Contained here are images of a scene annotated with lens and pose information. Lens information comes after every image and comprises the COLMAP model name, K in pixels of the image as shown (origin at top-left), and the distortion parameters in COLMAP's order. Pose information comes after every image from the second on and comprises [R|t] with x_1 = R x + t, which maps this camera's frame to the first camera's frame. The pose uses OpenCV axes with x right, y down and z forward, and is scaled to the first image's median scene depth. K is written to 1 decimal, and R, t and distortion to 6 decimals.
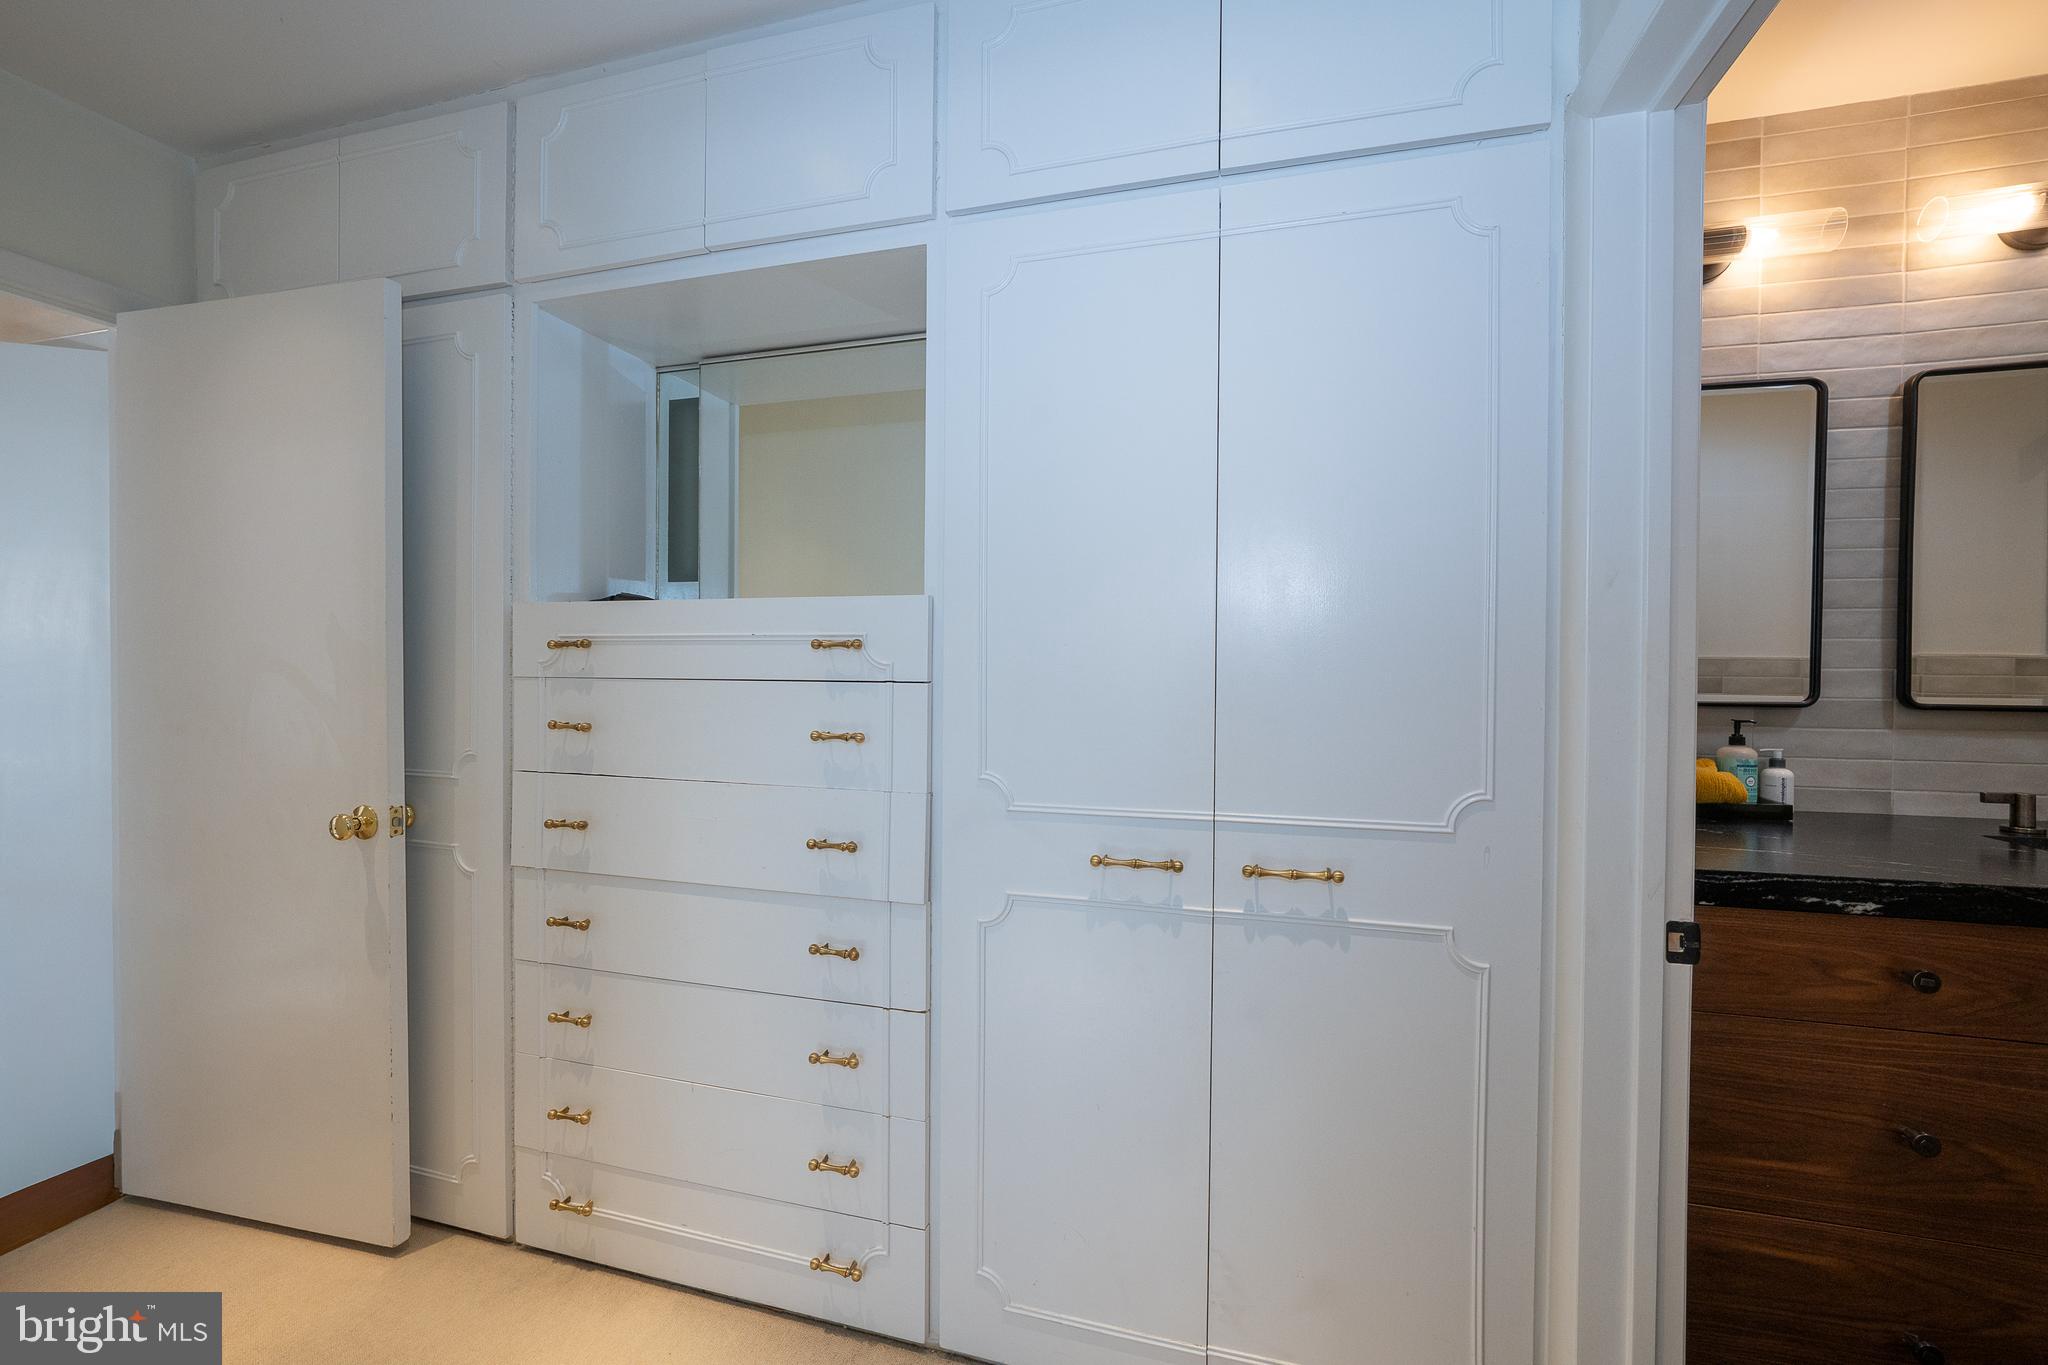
lens RADIAL K [[848.8, 0, 1020.6], [0, 848.8, 681.1], [0, 0, 1]] dist [-0.001165, 0.000471]
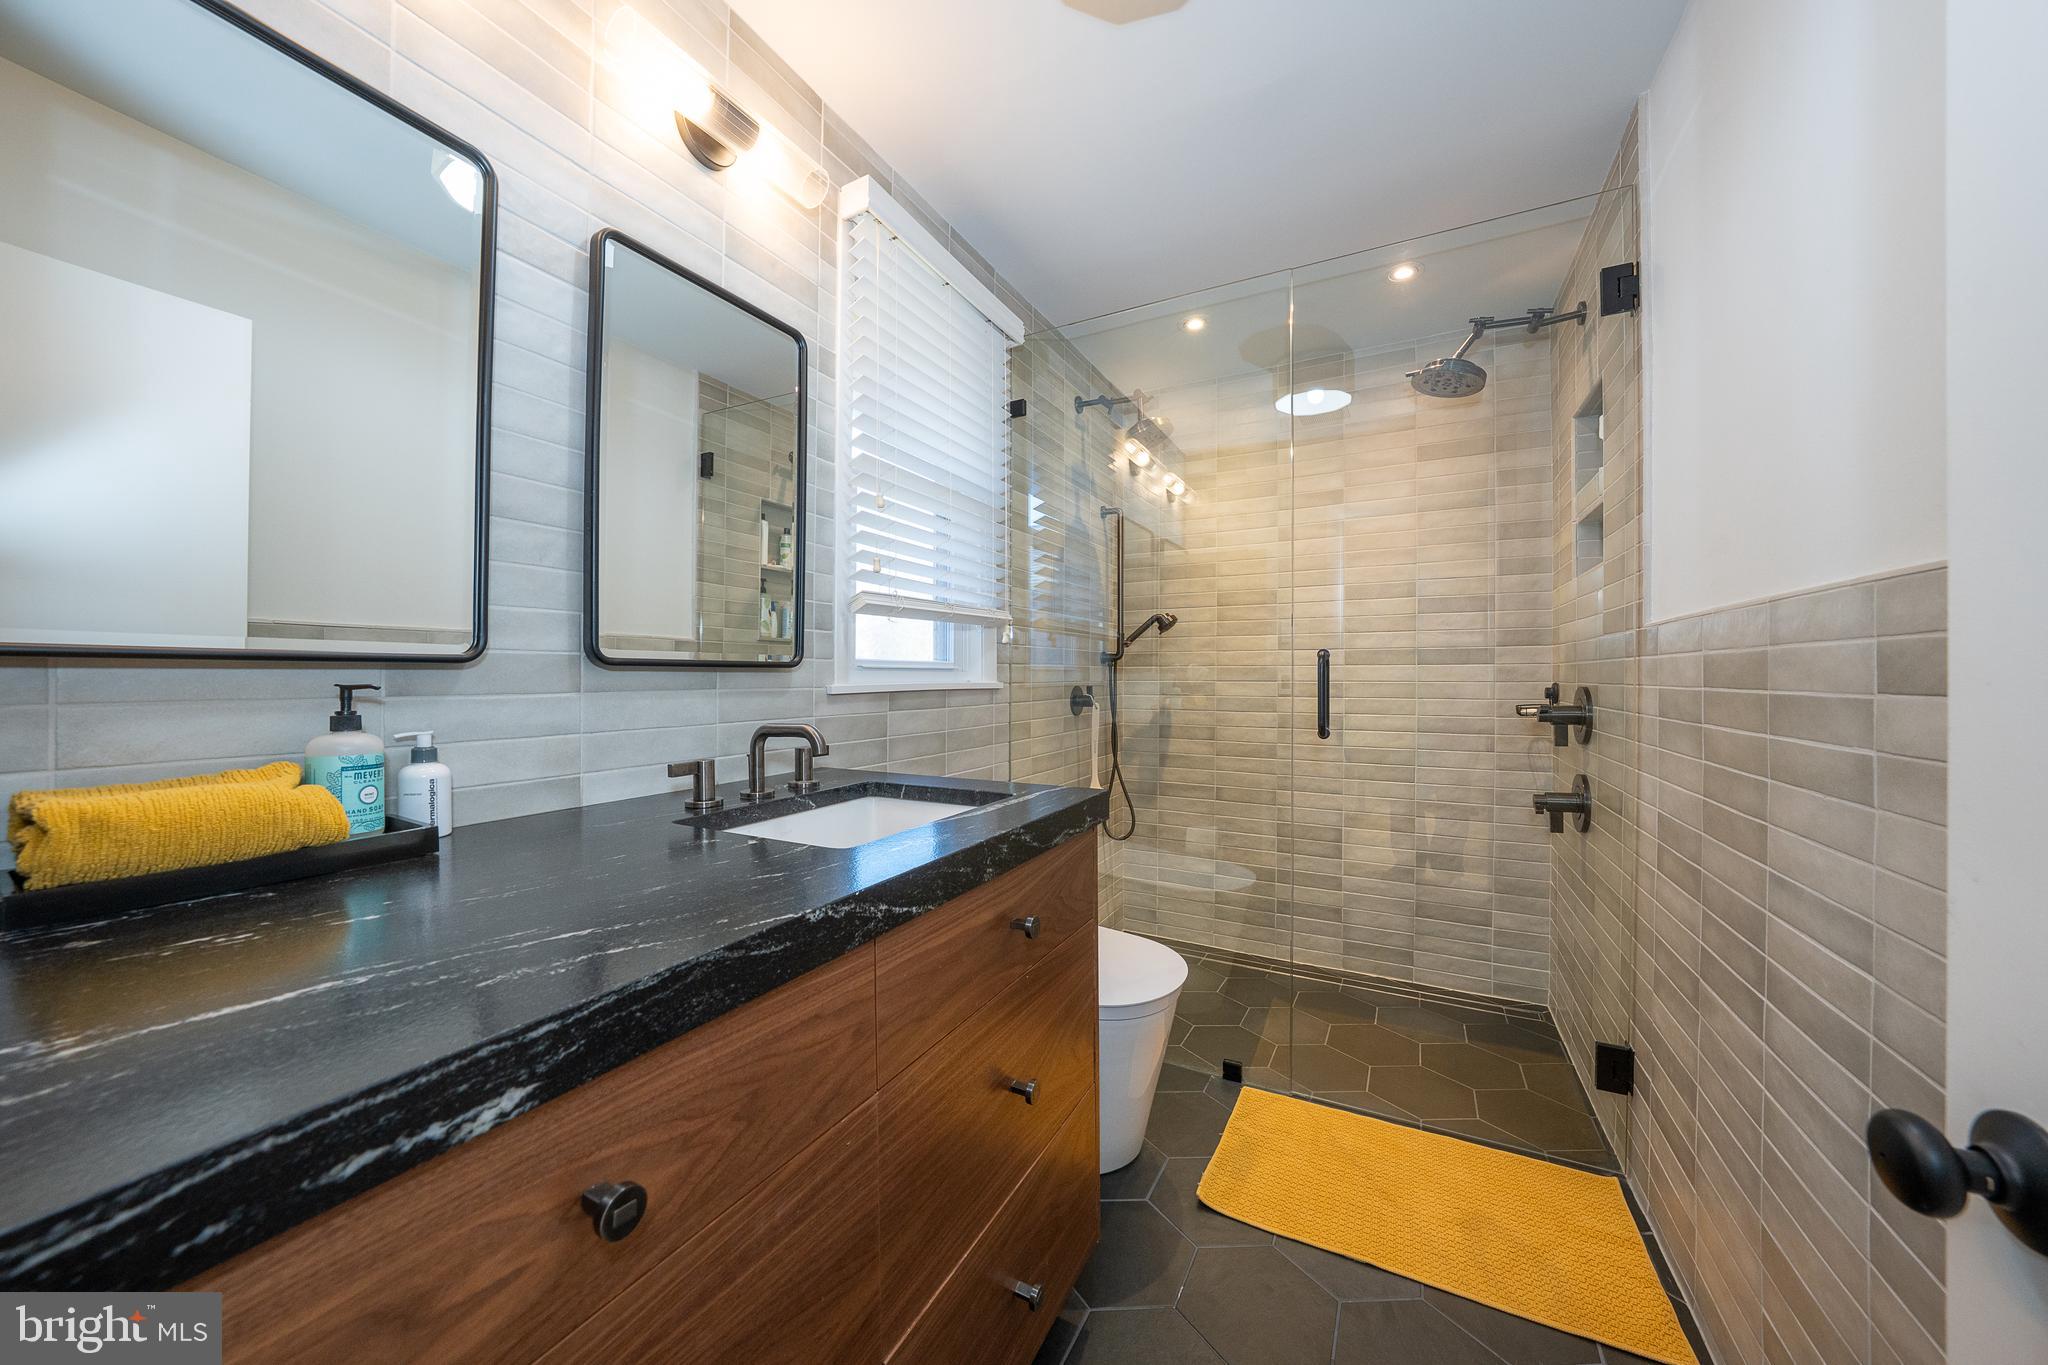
lens RADIAL K [[698.9, 0, 1025.1], [0, 698.9, 676.9], [0, 0, 1]] dist [-0.018957, -0.000038]
pose [[0.221865, -0.005503, 0.975062, 0.520093], [0.009828, 0.999946, 0.003407, 0.044291], [-0.975028, 0.008827, 0.221907, 0.482847]]
